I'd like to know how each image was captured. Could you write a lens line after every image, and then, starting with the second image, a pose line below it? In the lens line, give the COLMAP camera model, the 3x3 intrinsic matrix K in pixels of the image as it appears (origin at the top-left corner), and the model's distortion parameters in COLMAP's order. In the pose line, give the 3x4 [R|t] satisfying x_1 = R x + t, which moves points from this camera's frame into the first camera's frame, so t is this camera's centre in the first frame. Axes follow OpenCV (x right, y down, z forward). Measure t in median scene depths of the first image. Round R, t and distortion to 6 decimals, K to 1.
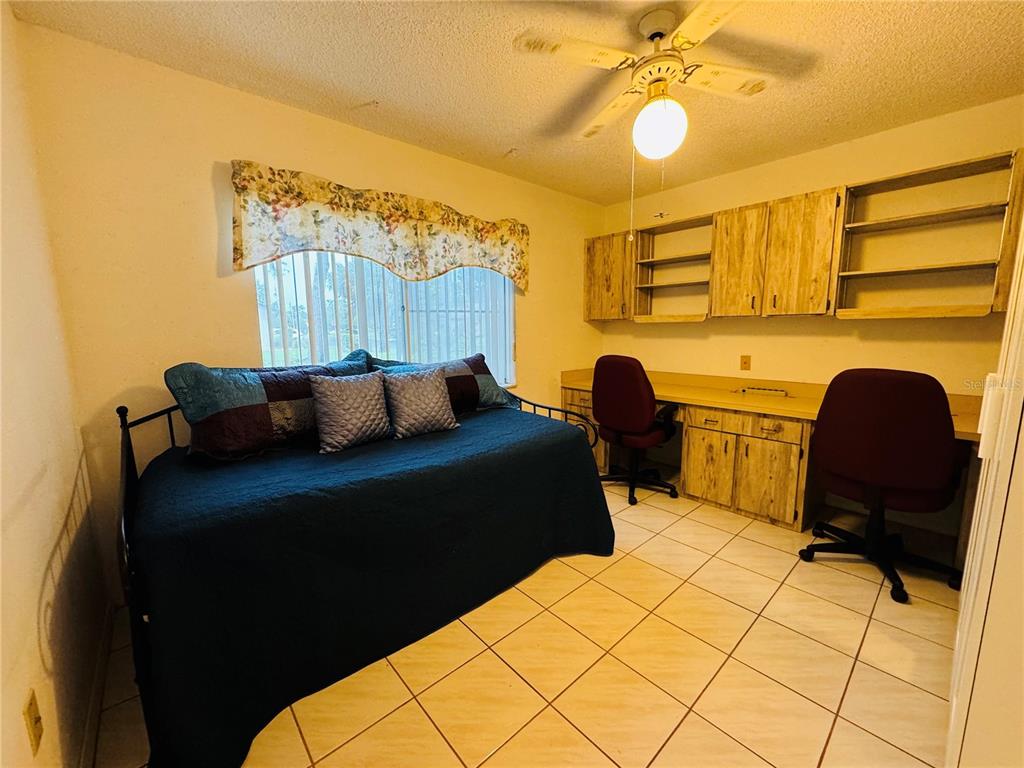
lens RADIAL K [[406.6, 0, 508.9], [0, 406.6, 385.8], [0, 0, 1]] dist [-0.005510, -0.000512]
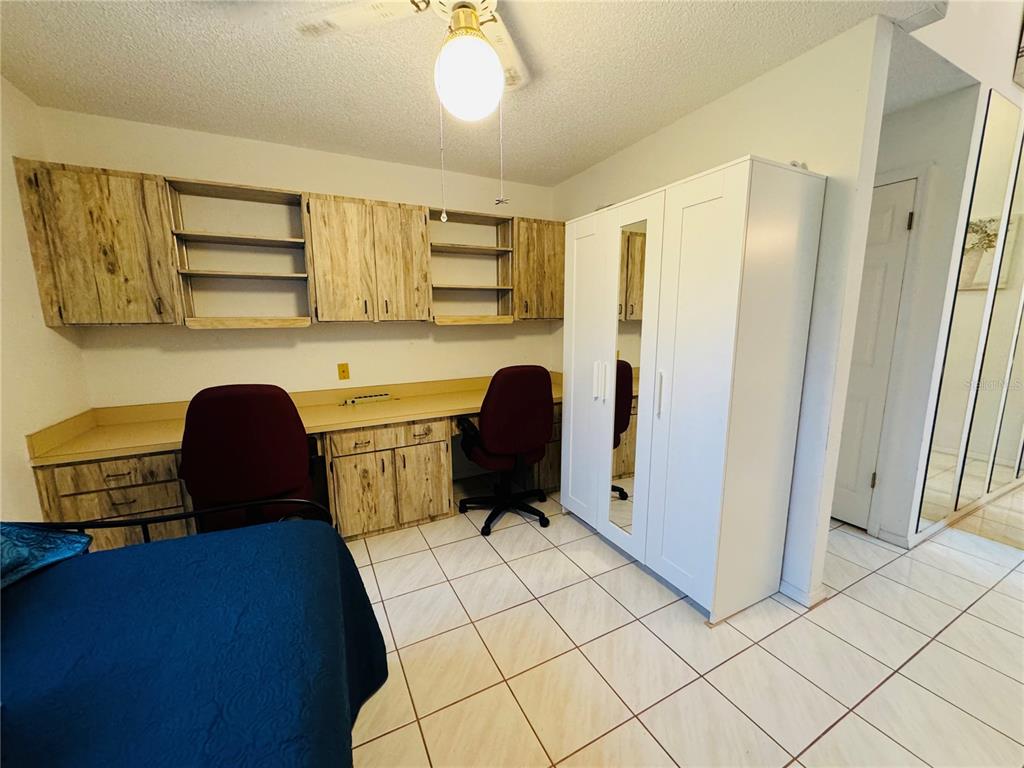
lens RADIAL K [[406.6, 0, 511.6], [0, 406.6, 384.0], [0, 0, 1]] dist [-0.005510, -0.000512]
pose [[0.241170, -0.149319, 0.958927, -0.233772], [0.142438, 0.982838, 0.117220, -0.093286], [-0.959973, 0.108318, 0.258299, 0.460774]]
